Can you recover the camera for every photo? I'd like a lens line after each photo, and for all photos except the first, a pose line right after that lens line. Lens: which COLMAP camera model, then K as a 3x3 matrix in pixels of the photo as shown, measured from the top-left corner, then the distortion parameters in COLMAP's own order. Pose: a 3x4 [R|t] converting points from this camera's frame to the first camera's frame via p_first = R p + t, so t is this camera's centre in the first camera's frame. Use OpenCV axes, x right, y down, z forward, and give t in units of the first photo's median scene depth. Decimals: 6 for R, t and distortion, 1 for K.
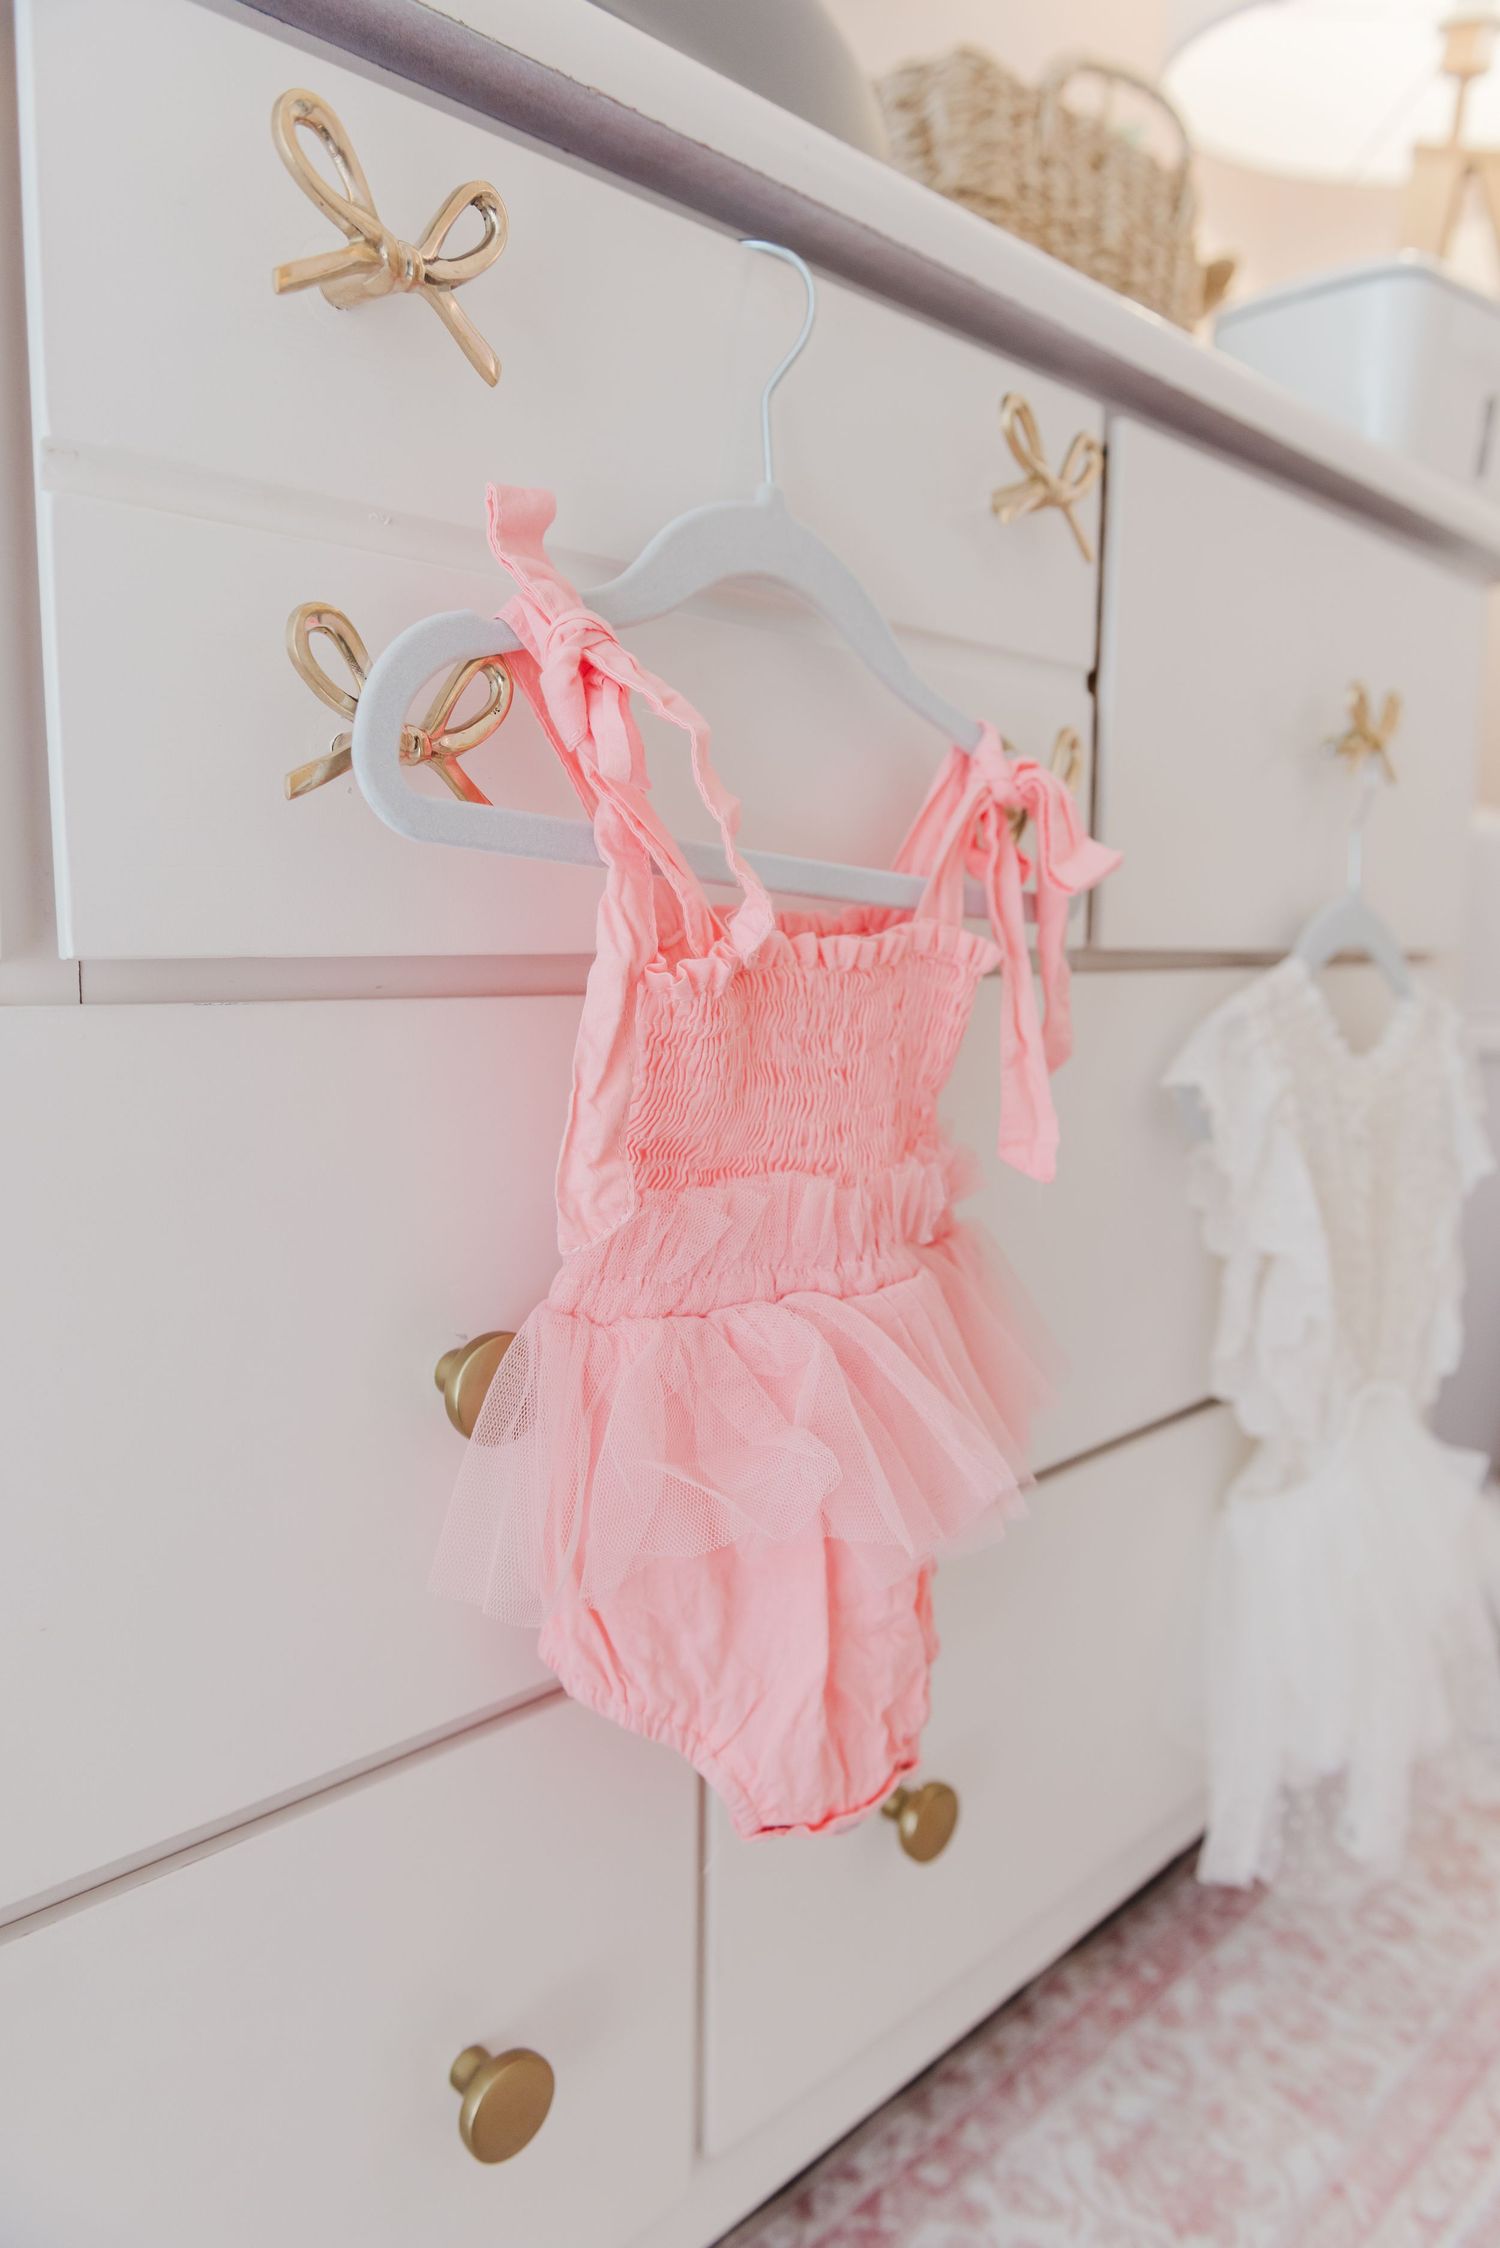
lens RADIAL K [[1521.5, 0, 773.1], [0, 1521.5, 1115.4], [0, 0, 1]] dist [-0.032628, 0.007724]
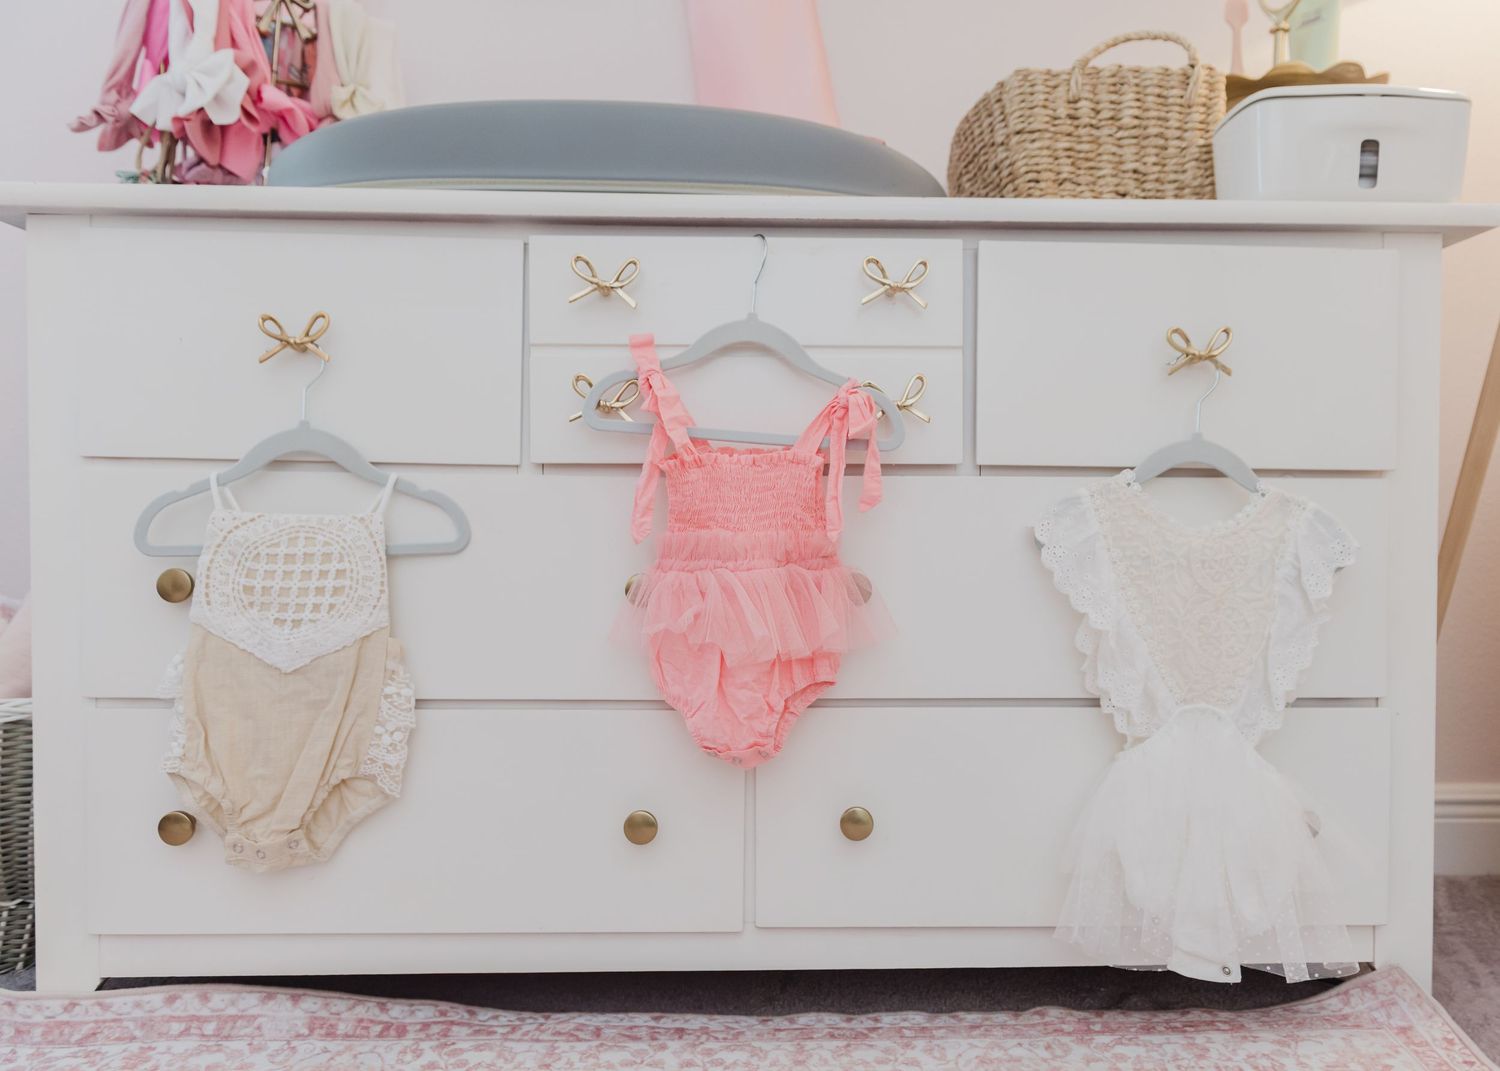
lens RADIAL K [[1082.6, 0, 802.9], [0, 1082.6, 537.3], [0, 0, 1]] dist [0.004260, -0.002594]
pose [[0.733185, 0.001216, -0.680029, 0.967435], [-0.082068, 0.992848, -0.086708, 0.136081], [0.675059, 0.119382, 0.728040, -0.292559]]
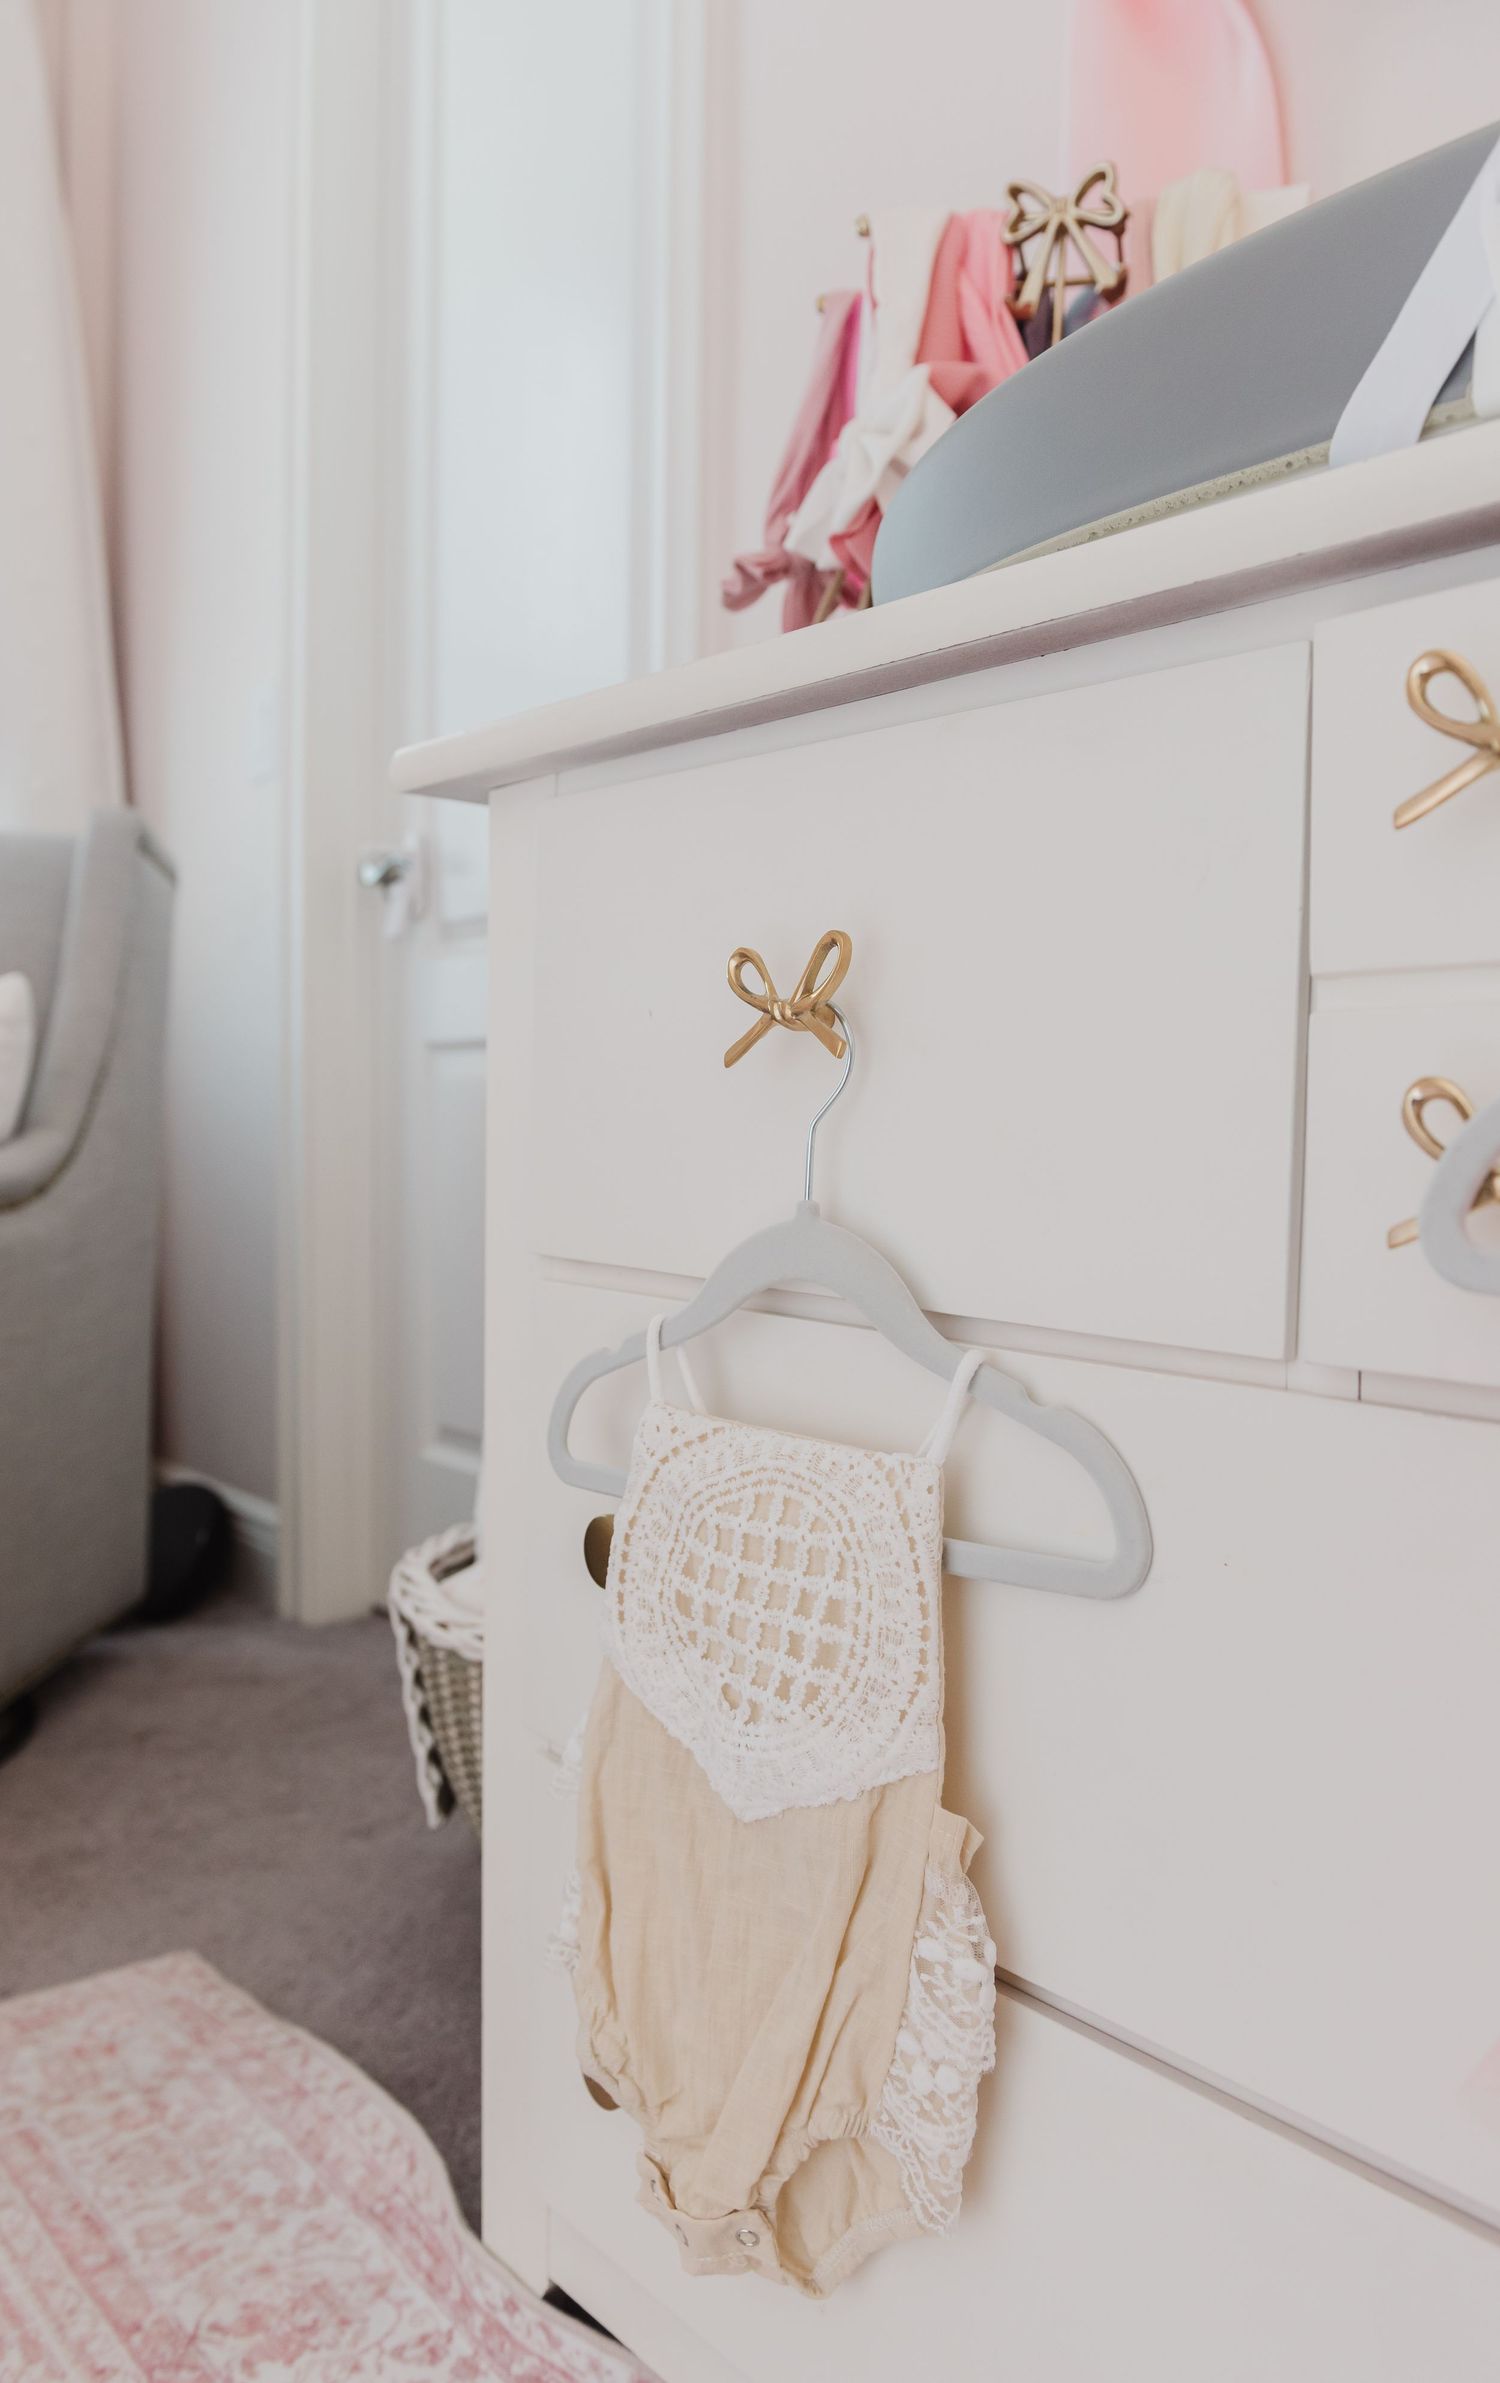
lens RADIAL K [[1755.8, 0, 748.2], [0, 1755.8, 1193.9], [0, 0, 1]] dist [-0.001988, -0.000841]
pose [[-0.077224, 0.024835, -0.996704, 0.471736], [-0.141812, 0.989252, 0.035637, -0.106323], [0.986877, 0.144097, -0.072872, 0.288656]]
